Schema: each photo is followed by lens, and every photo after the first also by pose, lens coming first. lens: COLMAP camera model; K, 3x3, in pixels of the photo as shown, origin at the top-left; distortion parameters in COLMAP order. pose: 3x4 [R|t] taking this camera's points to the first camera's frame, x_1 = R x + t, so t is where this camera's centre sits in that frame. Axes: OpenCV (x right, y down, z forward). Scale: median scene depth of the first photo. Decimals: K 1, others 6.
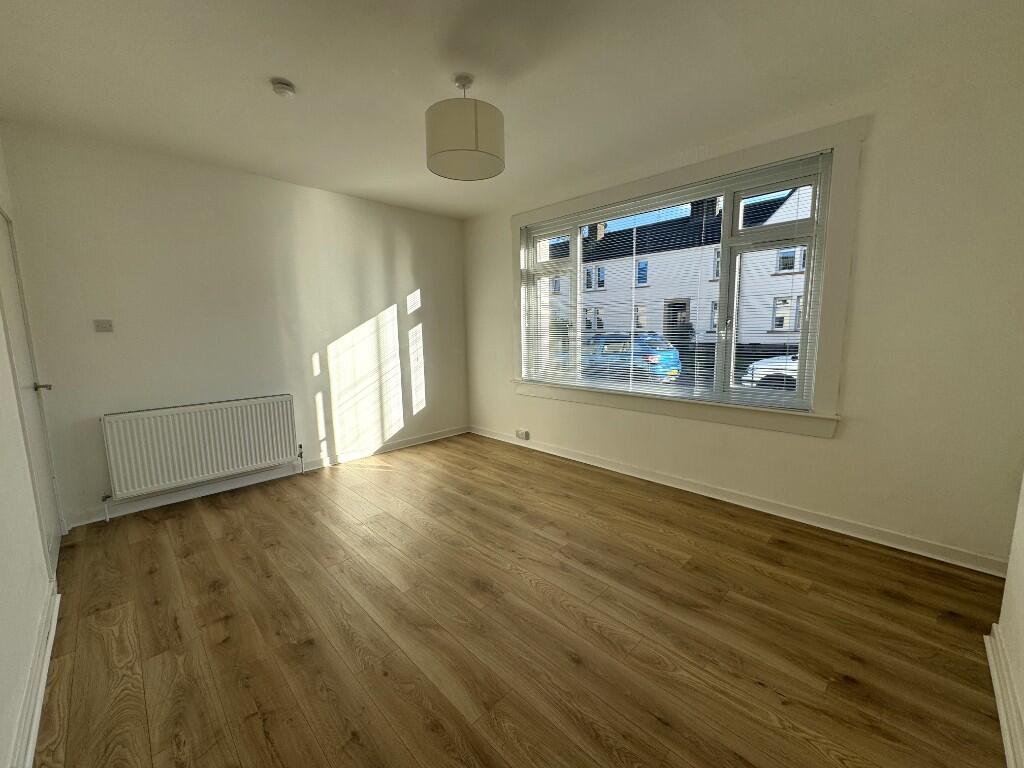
lens RADIAL K [[405.6, 0, 512.0], [0, 405.6, 384.0], [0, 0, 1]] dist [-0.002235, 0.000165]
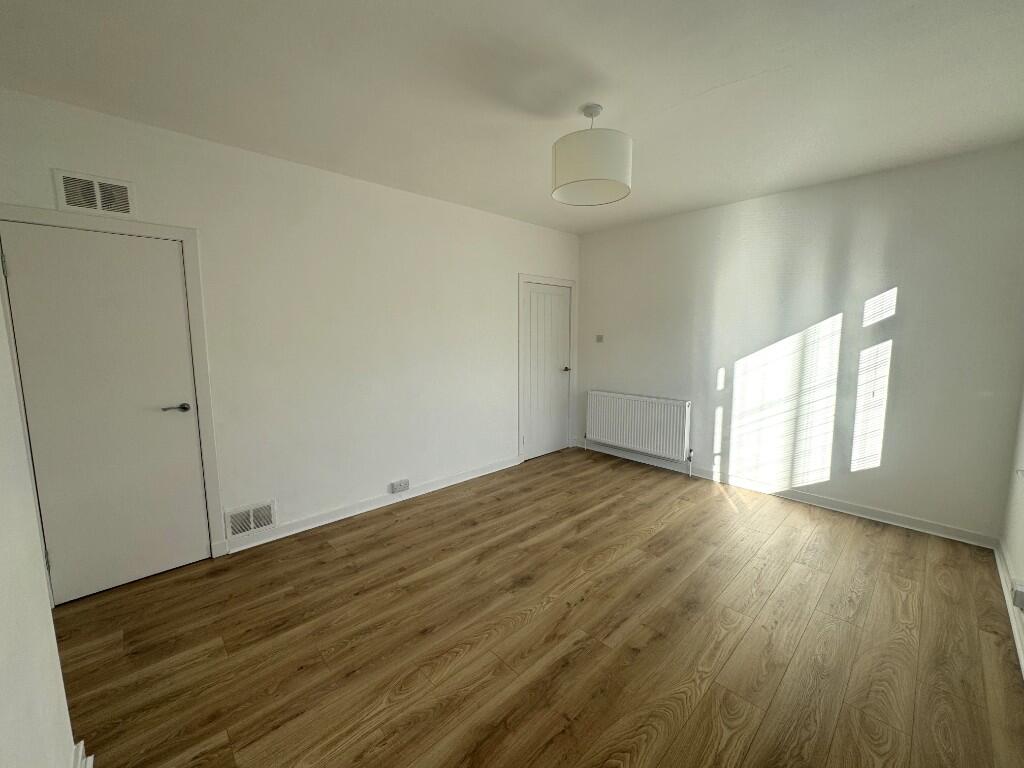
lens RADIAL K [[405.6, 0, 512.0], [0, 405.6, 384.0], [0, 0, 1]] dist [-0.002235, 0.000165]
pose [[-0.026778, 0.137893, -0.990085, 0.604148], [-0.135622, 0.980782, 0.140265, -0.121940], [0.990399, 0.138033, -0.007562, 0.561714]]
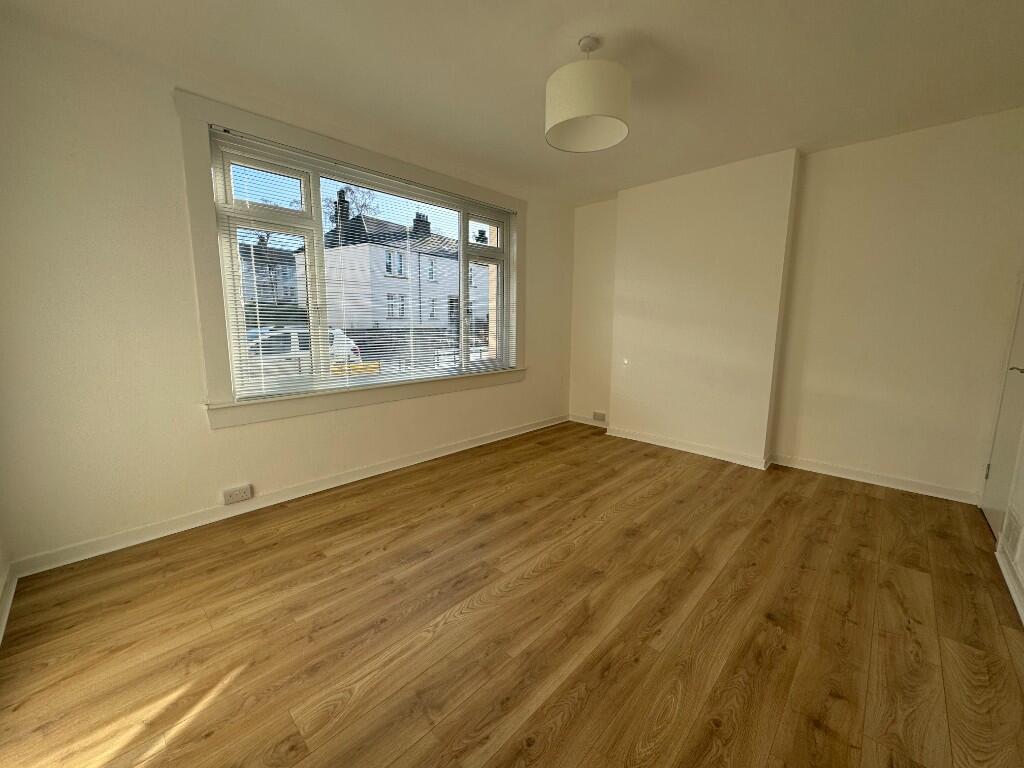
lens RADIAL K [[405.6, 0, 512.0], [0, 405.6, 384.0], [0, 0, 1]] dist [-0.002235, 0.000165]
pose [[-0.024660, -0.138091, 0.990113, -0.718595], [0.133988, 0.981021, 0.140160, -0.078925], [-0.990676, 0.136119, -0.005689, 0.802600]]
